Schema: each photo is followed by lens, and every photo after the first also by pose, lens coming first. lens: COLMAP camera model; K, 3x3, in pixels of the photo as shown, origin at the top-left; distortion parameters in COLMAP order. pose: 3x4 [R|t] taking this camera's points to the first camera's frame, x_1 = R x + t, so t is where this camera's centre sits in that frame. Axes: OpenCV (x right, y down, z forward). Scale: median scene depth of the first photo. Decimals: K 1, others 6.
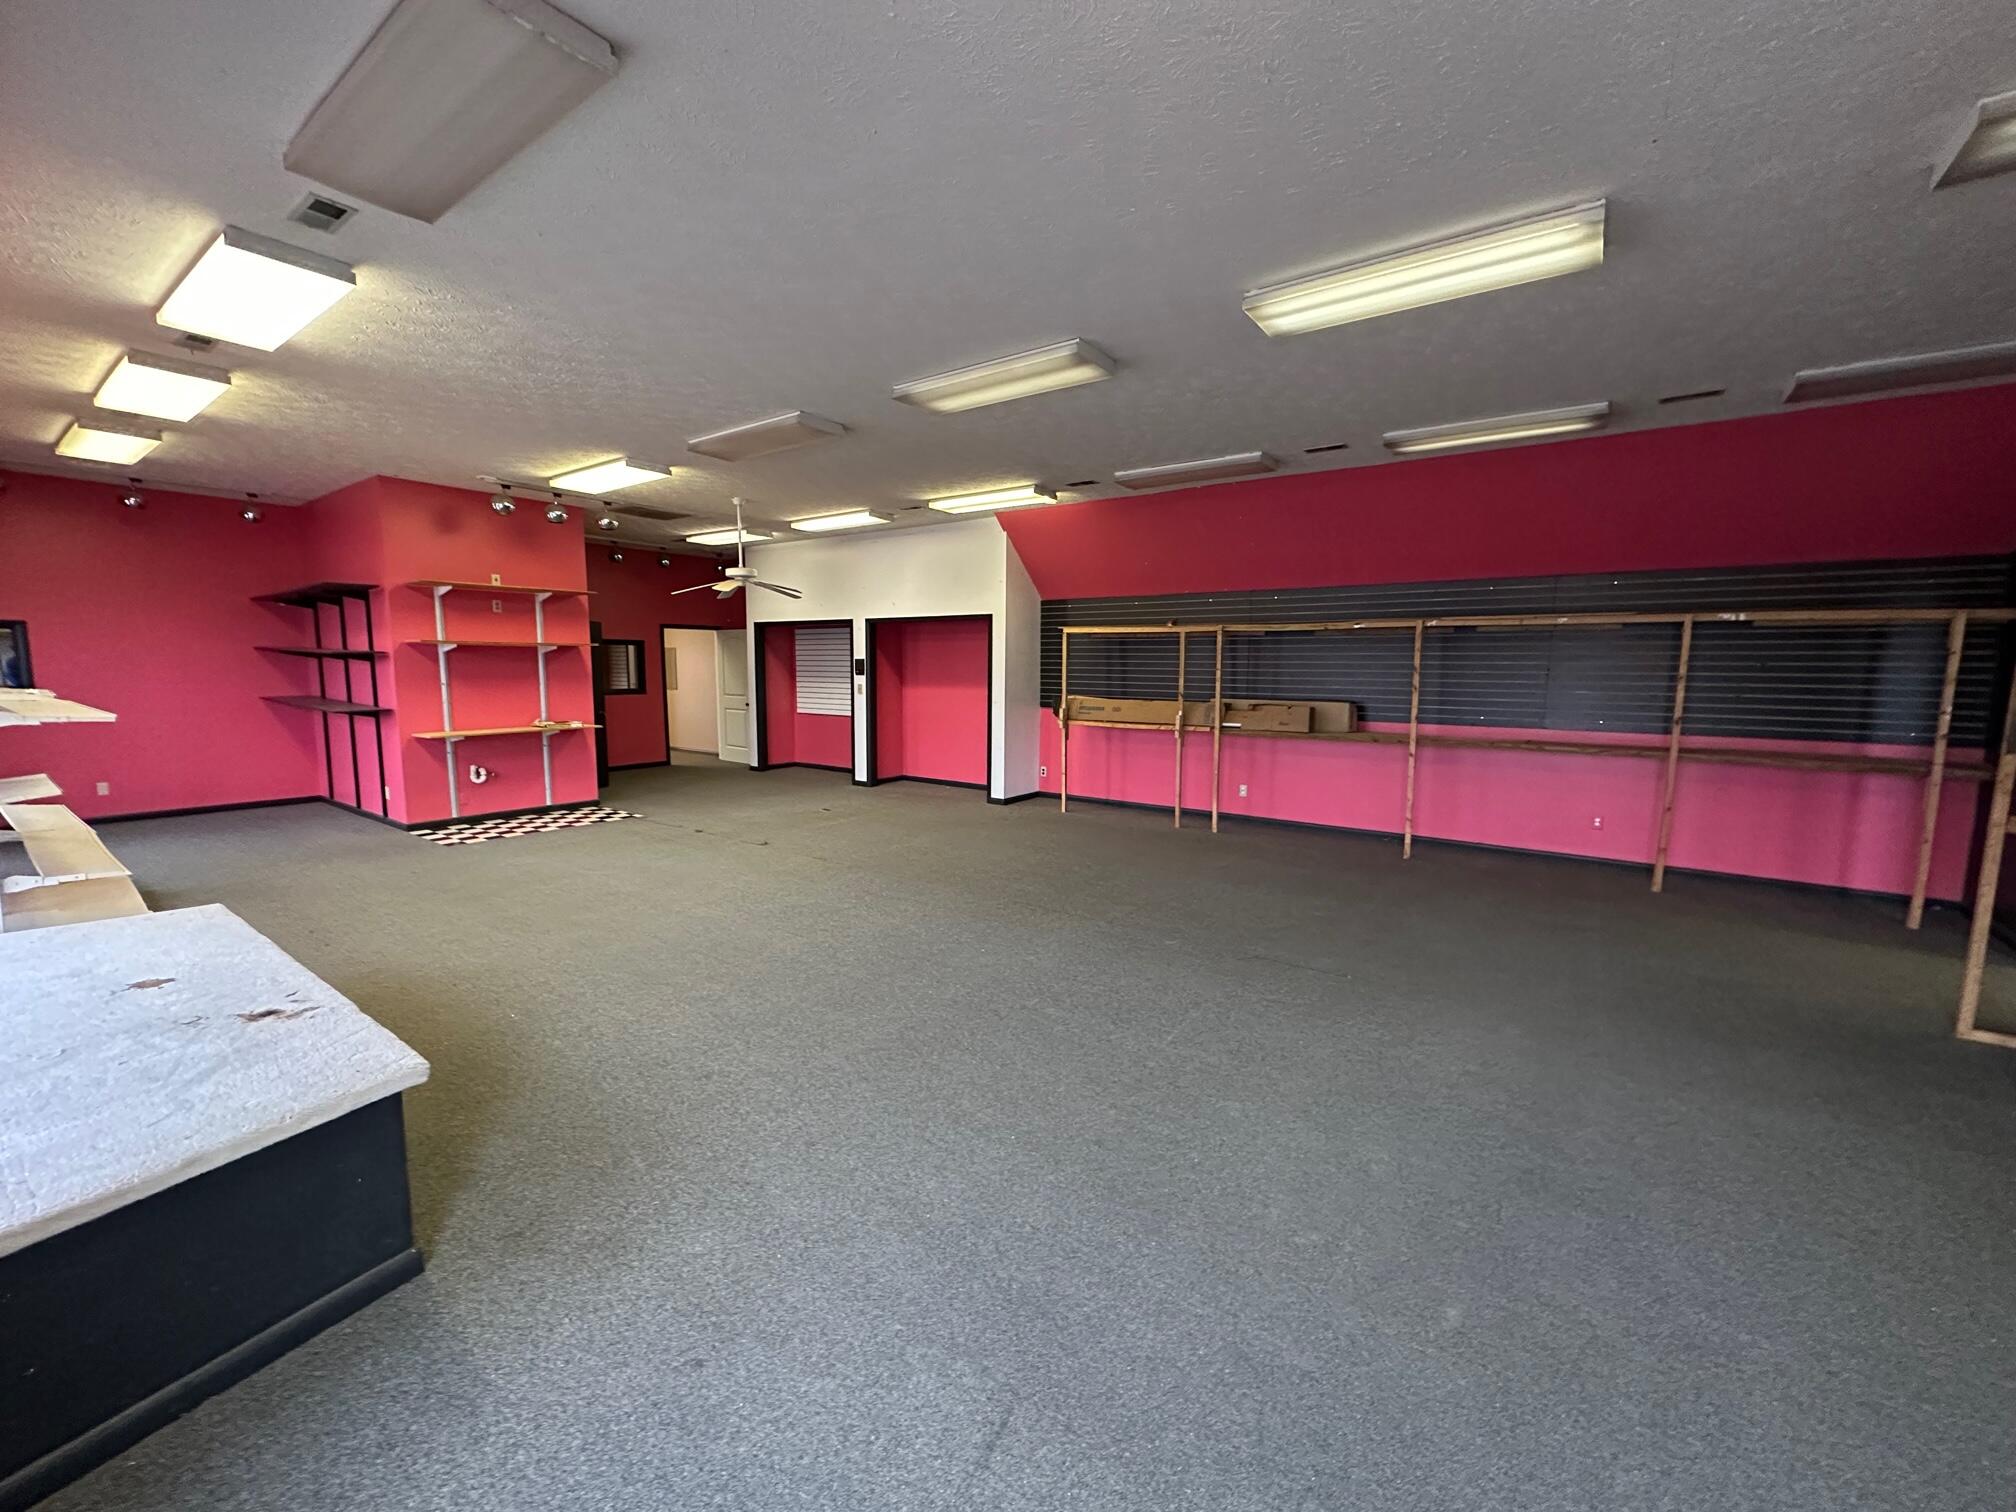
lens RADIAL K [[799.6, 0, 1007.6], [0, 799.6, 752.8], [0, 0, 1]] dist [-0.001766, 0.000091]
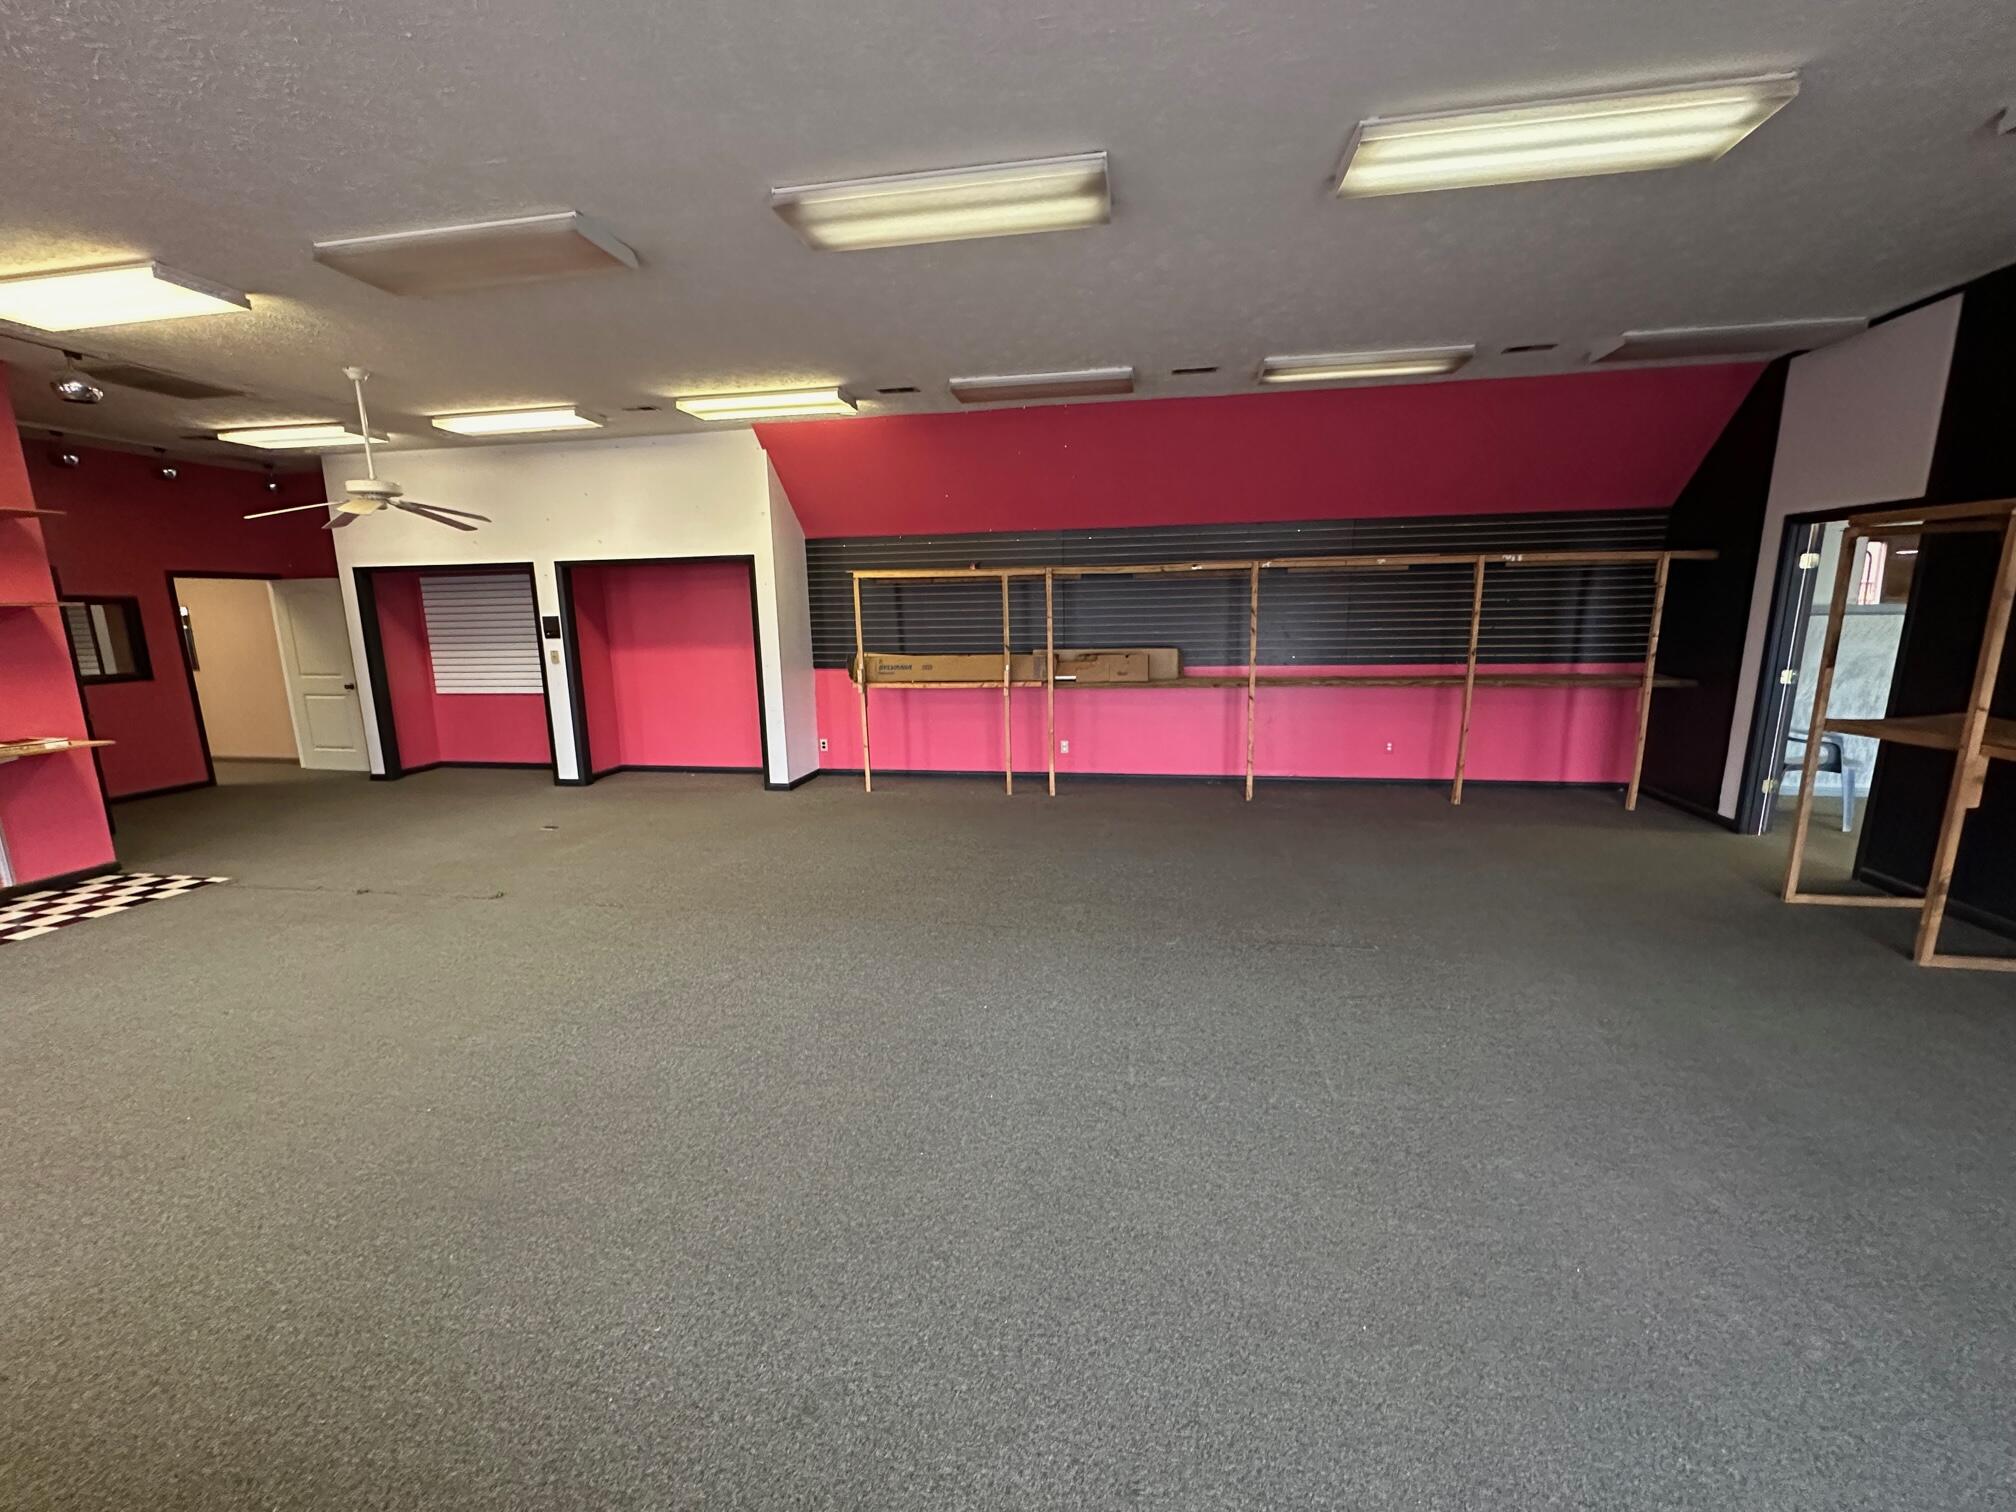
lens RADIAL K [[799.6, 0, 1007.3], [0, 799.6, 755.7], [0, 0, 1]] dist [-0.001766, 0.000091]
pose [[0.899959, -0.101618, 0.423966, -0.170330], [0.073318, 0.993883, 0.082586, -0.025178], [-0.429765, -0.043240, 0.901905, 0.185878]]
